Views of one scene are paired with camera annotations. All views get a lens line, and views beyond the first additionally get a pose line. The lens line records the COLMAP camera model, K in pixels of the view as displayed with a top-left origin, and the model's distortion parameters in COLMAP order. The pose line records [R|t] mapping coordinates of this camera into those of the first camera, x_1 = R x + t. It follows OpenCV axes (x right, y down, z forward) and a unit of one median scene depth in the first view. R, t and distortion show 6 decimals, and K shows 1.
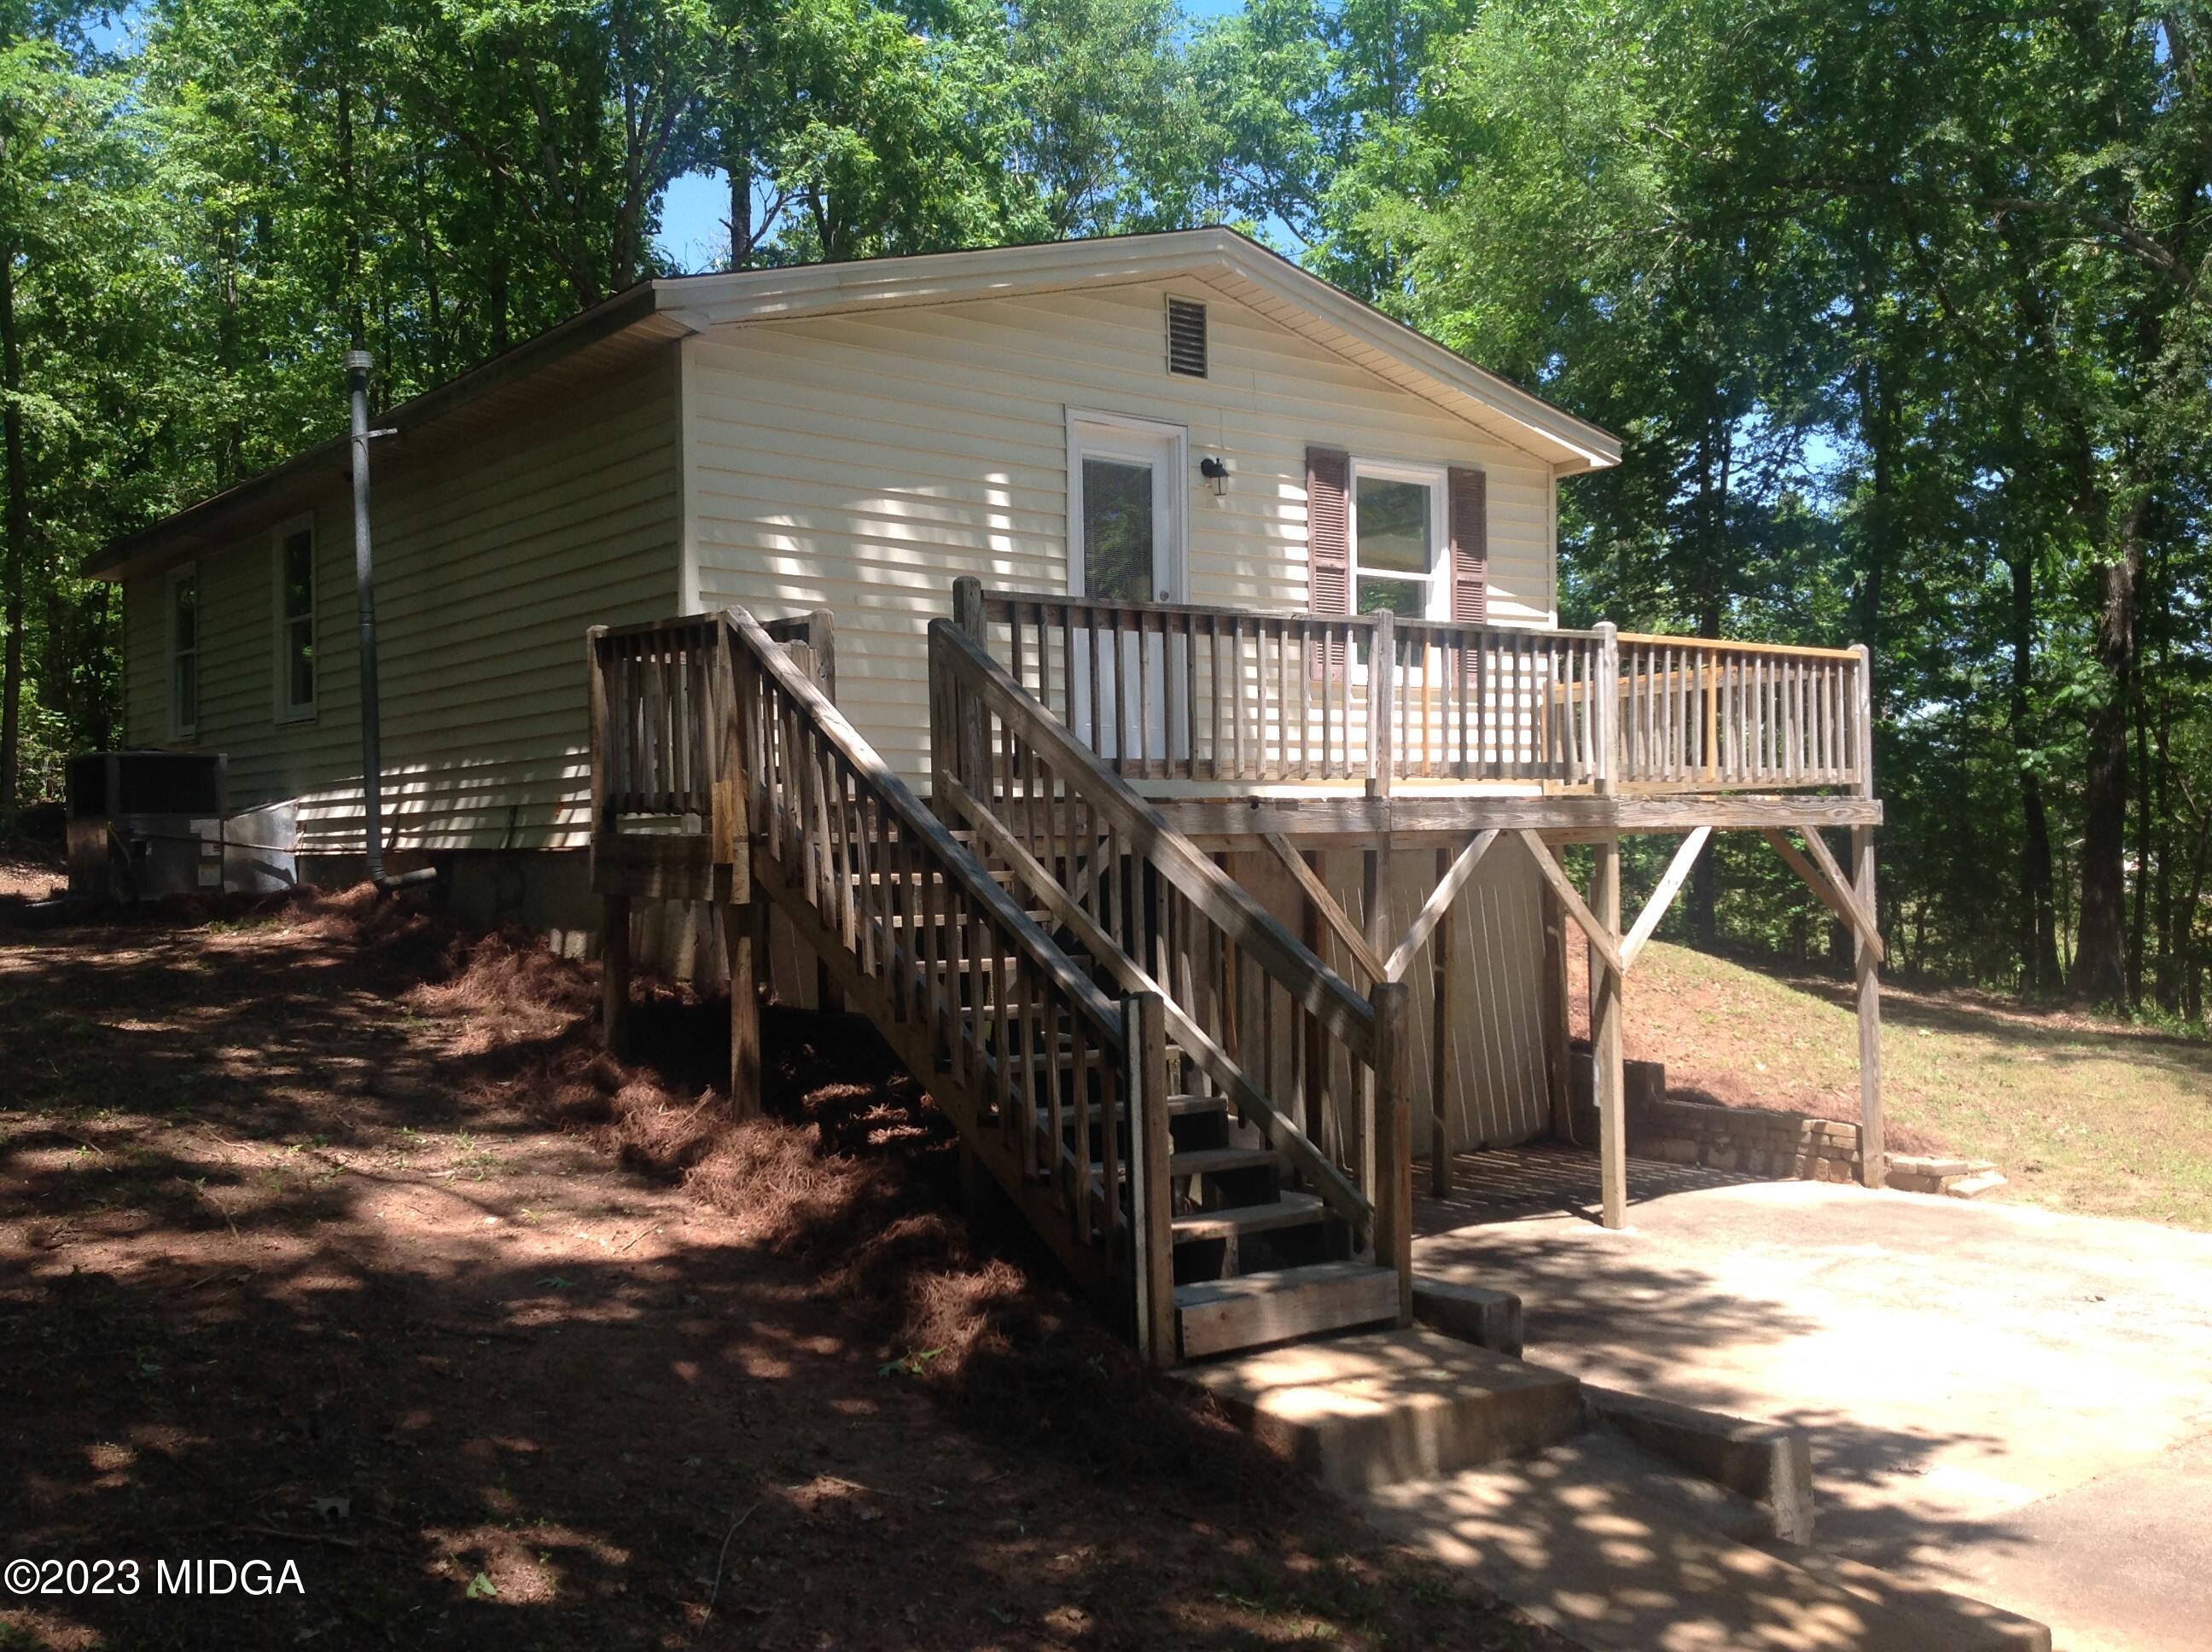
lens RADIAL K [[2114.4, 0, 1106.0], [0, 2114.4, 826.0], [0, 0, 1]] dist [0.192912, -0.473345]
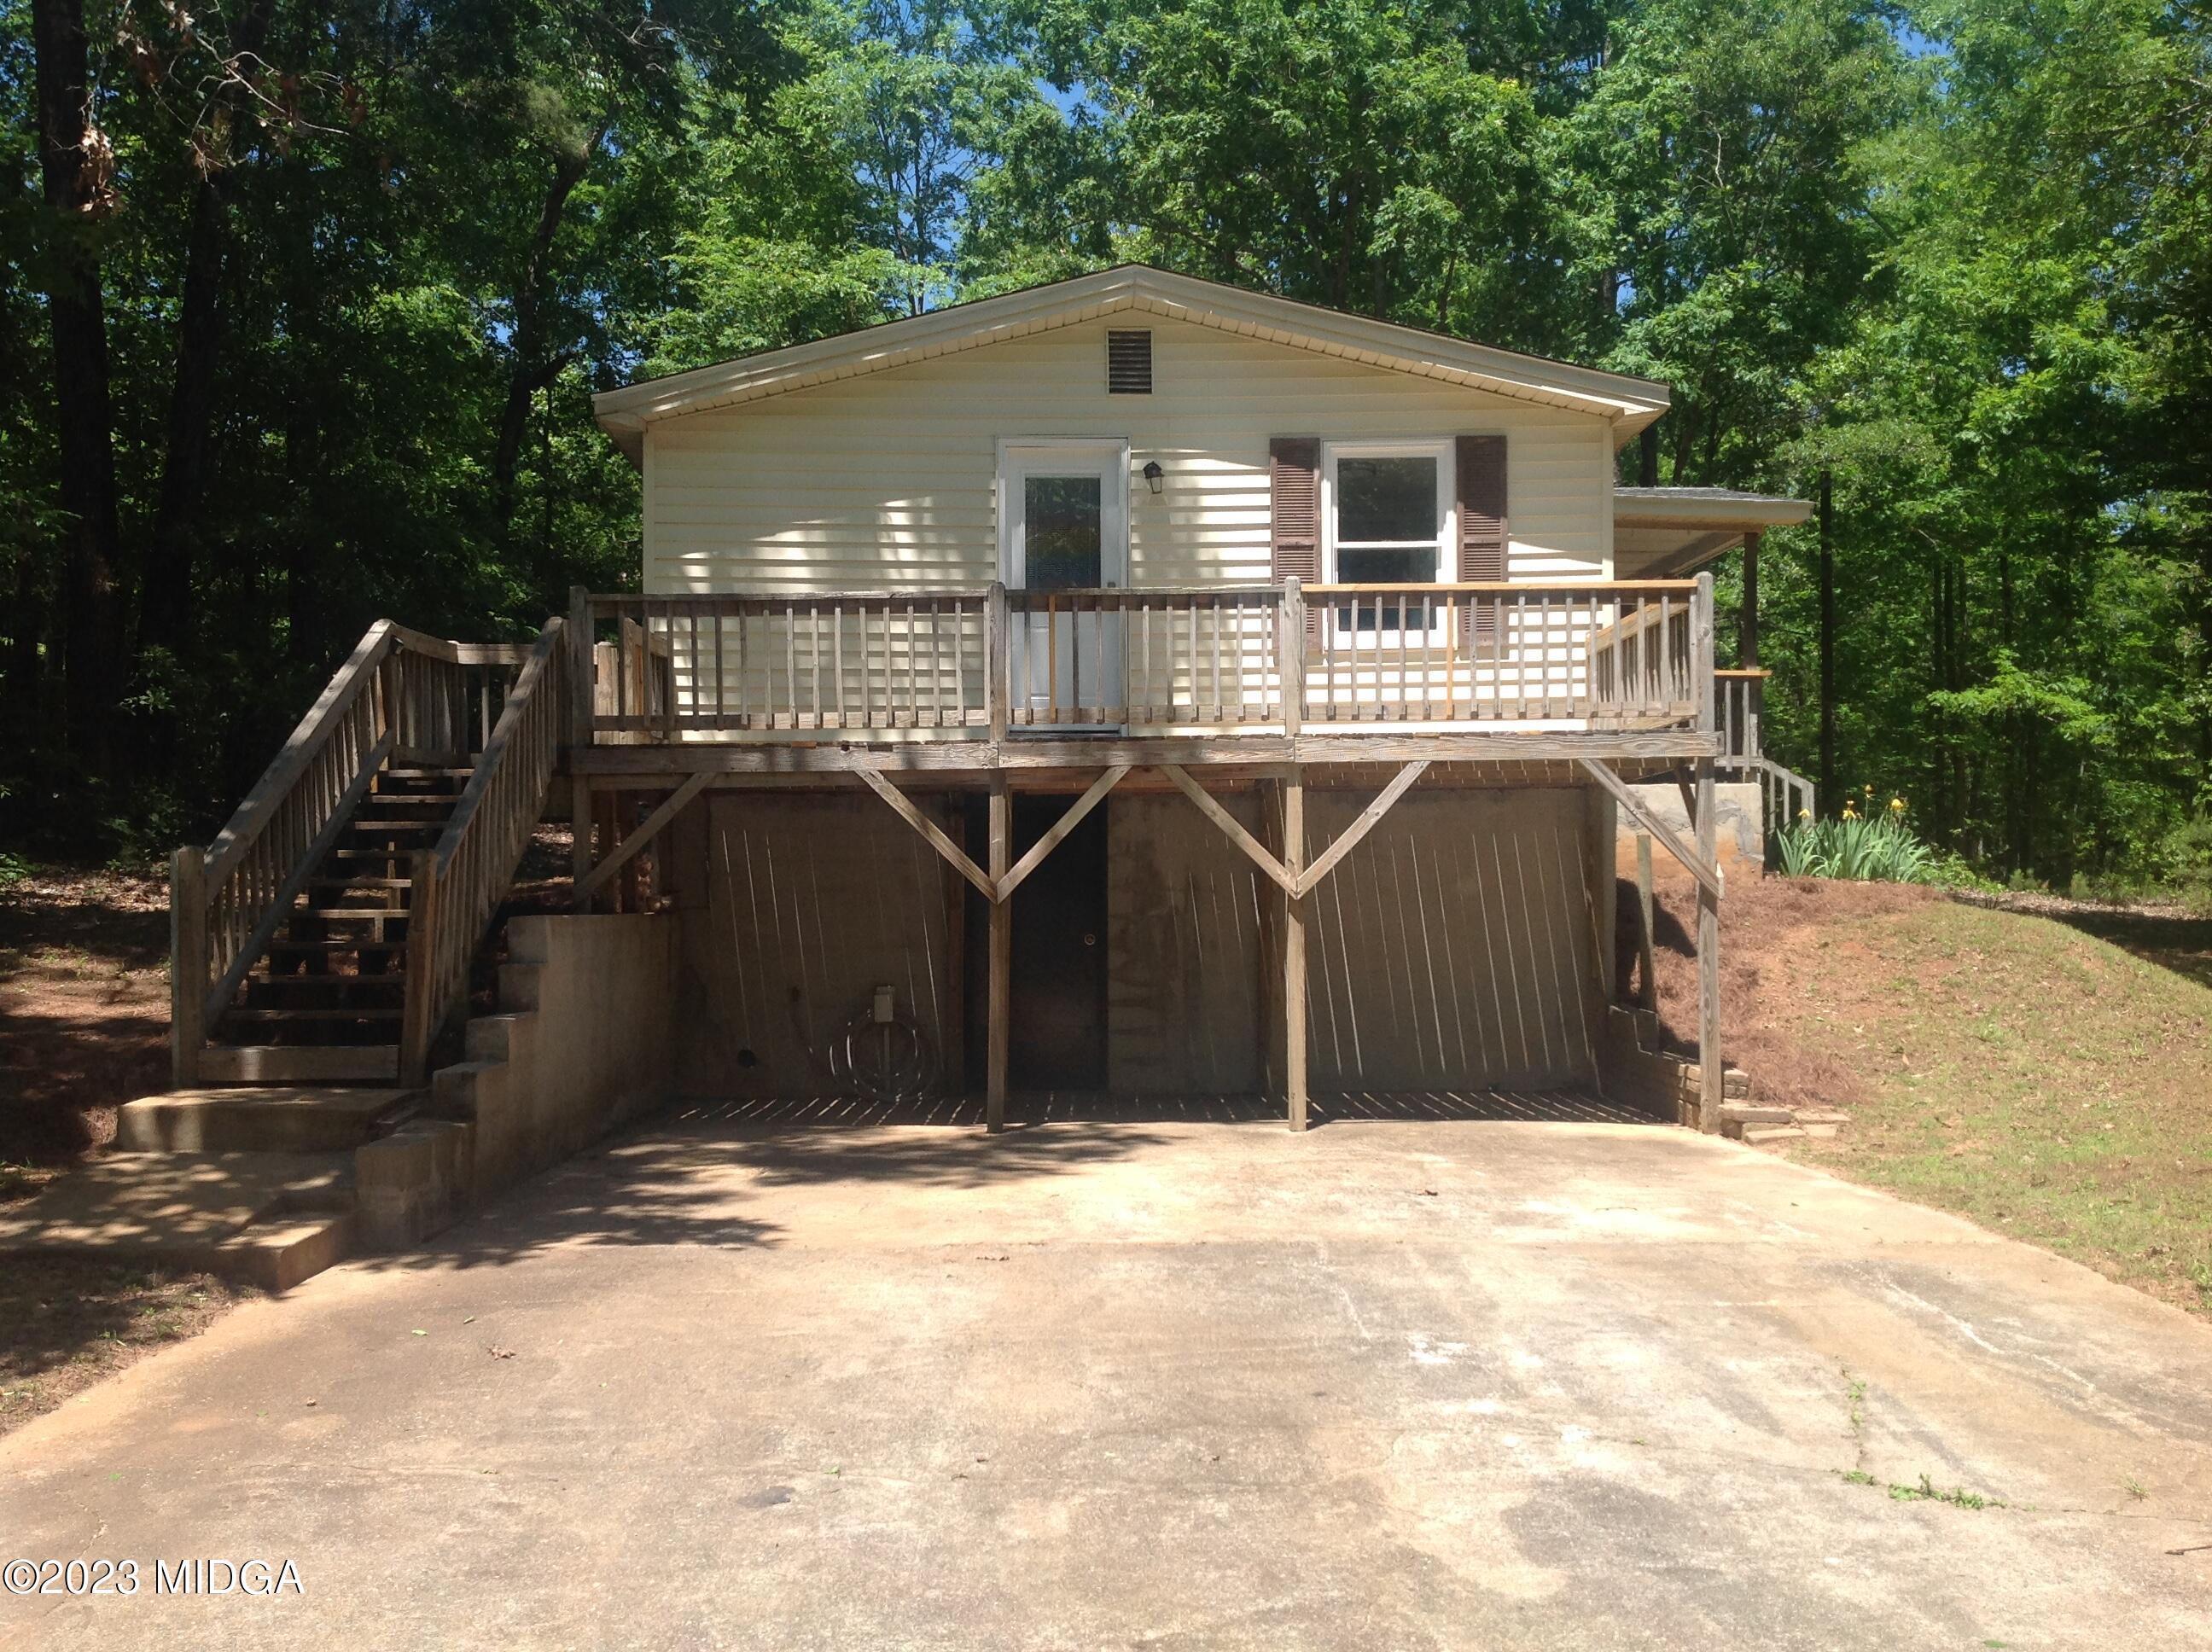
lens RADIAL K [[2114.4, 0, 1106.0], [0, 2114.4, 826.0], [0, 0, 1]] dist [0.192912, -0.473345]
pose [[0.801384, -0.020086, -0.597813, 0.710333], [0.008947, 0.999727, -0.021597, 0.048589], [0.598083, 0.011958, 0.801345, 0.064167]]
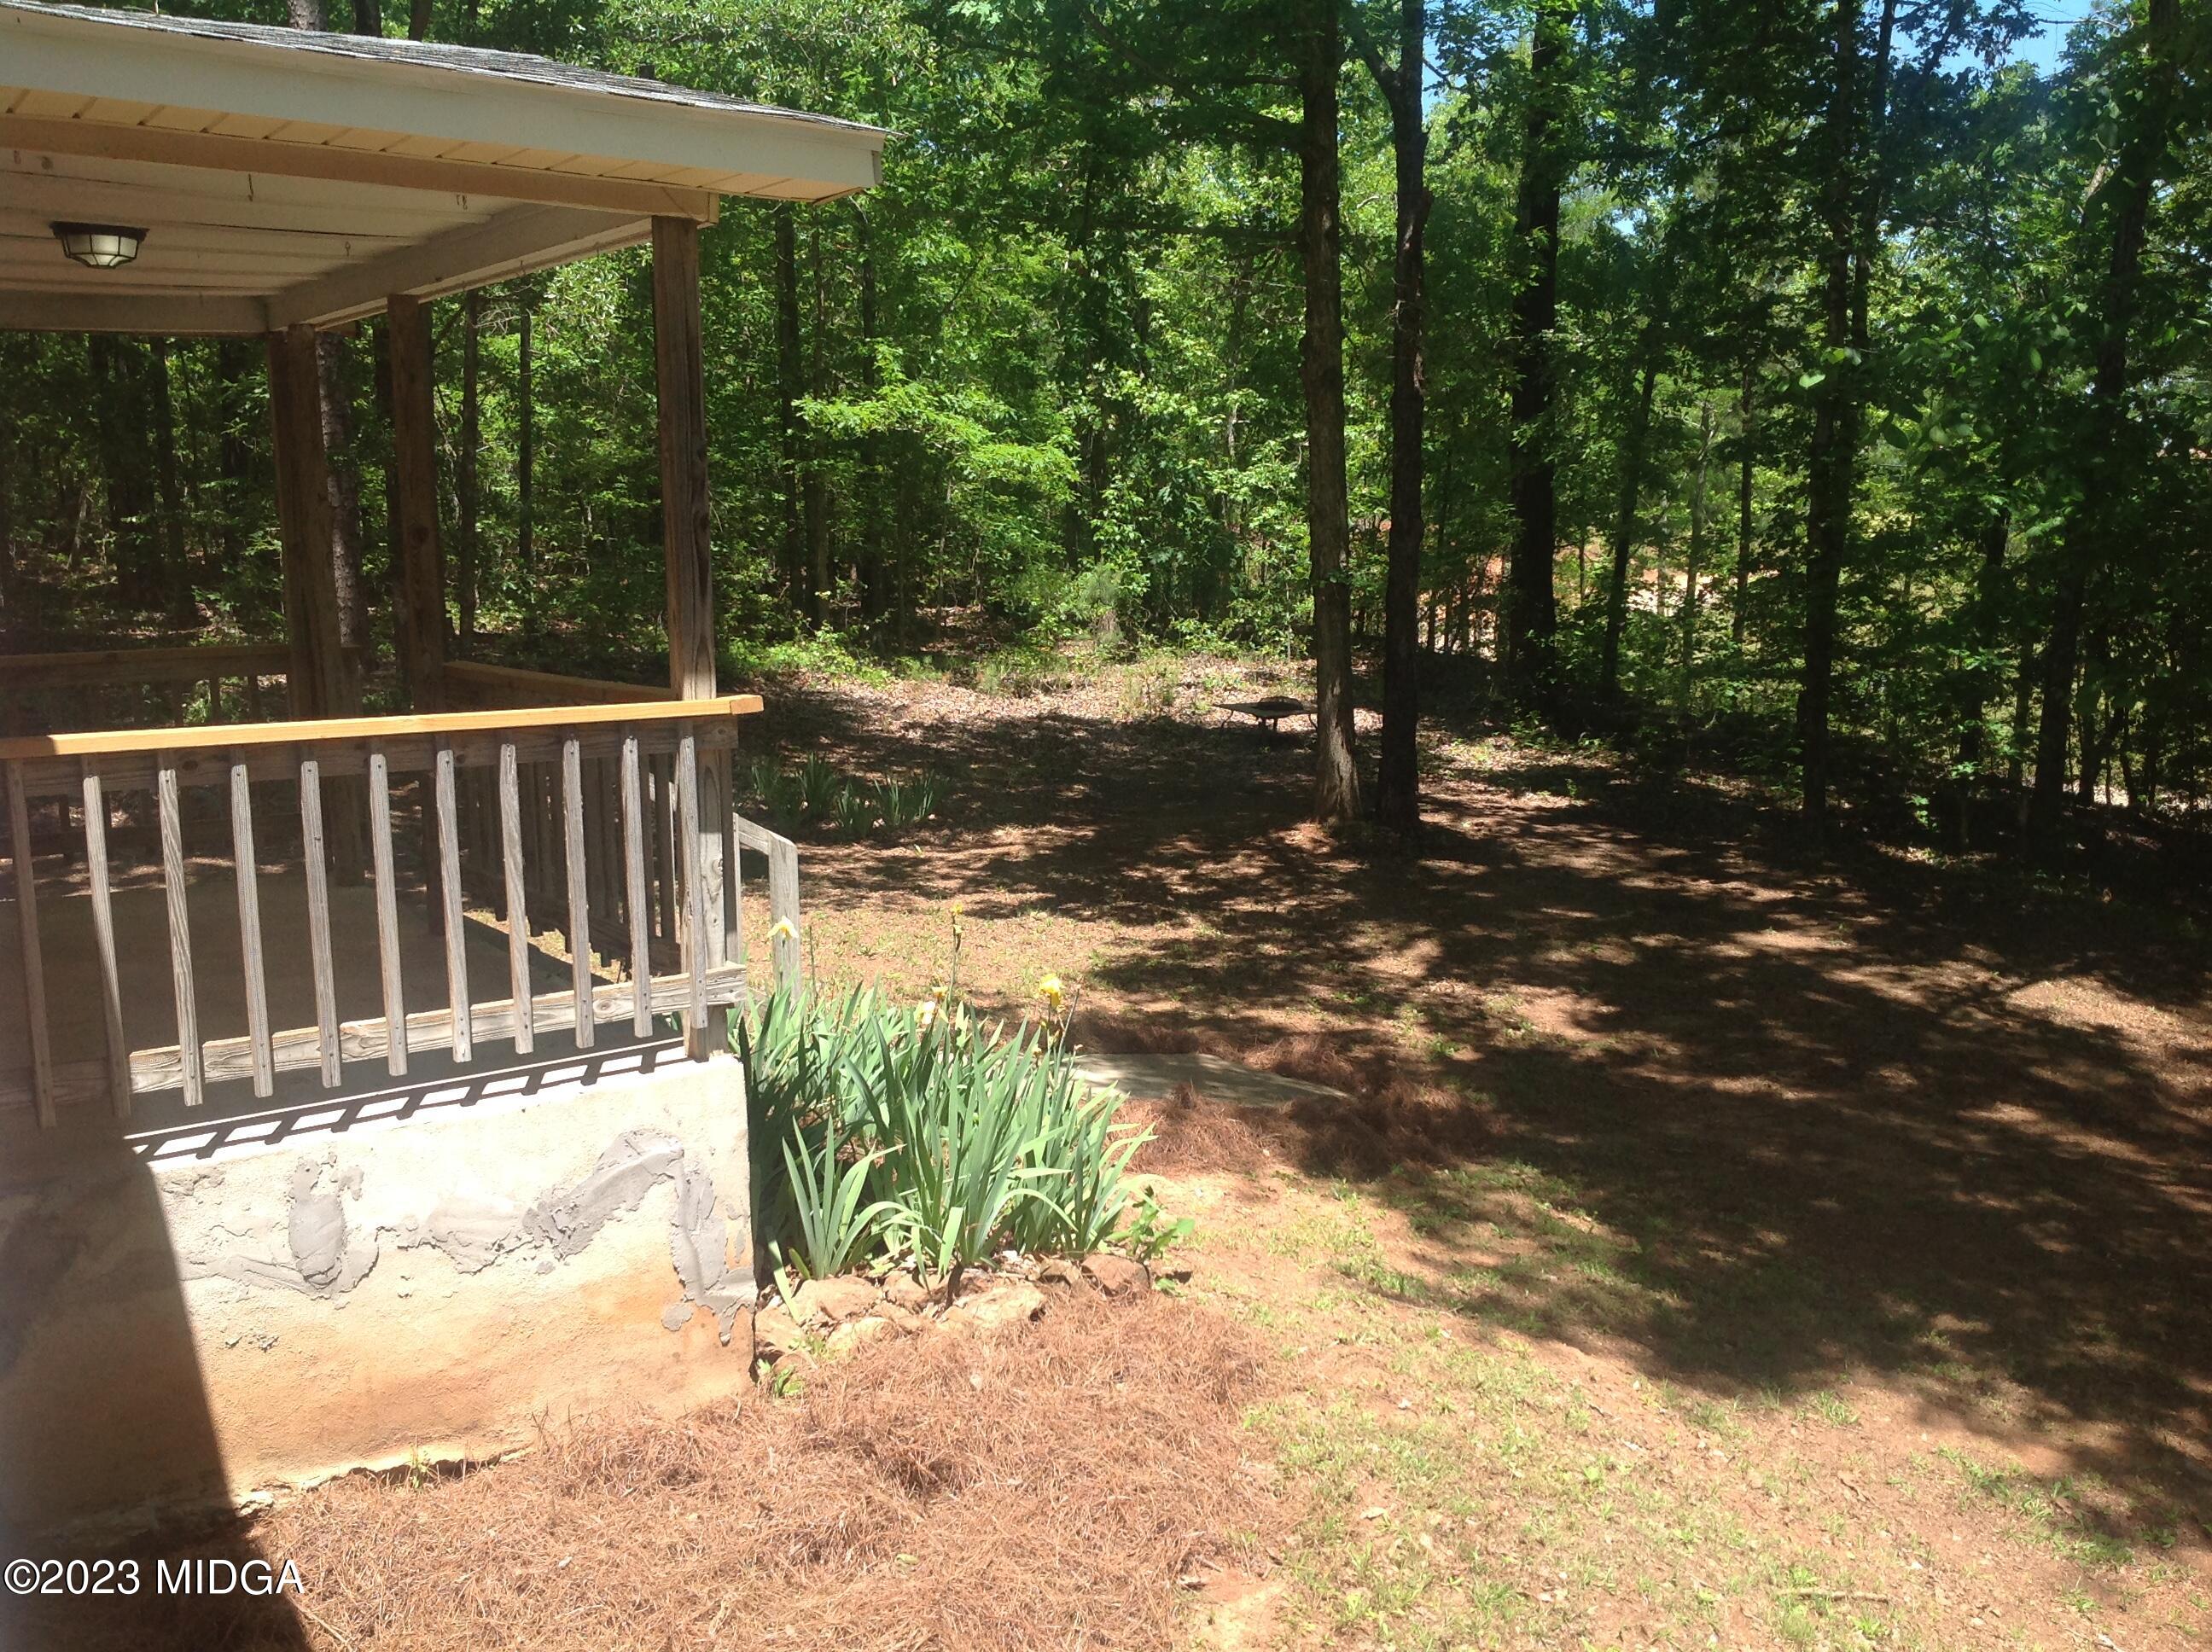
lens RADIAL K [[2114.4, 0, 1106.0], [0, 2114.4, 826.0], [0, 0, 1]] dist [0.192912, -0.473345]
pose [[0.995968, 0.011560, -0.088961, 0.334344], [0.002717, 0.987321, 0.158711, -0.122709], [0.089668, -0.158313, 0.983309, 1.013199]]
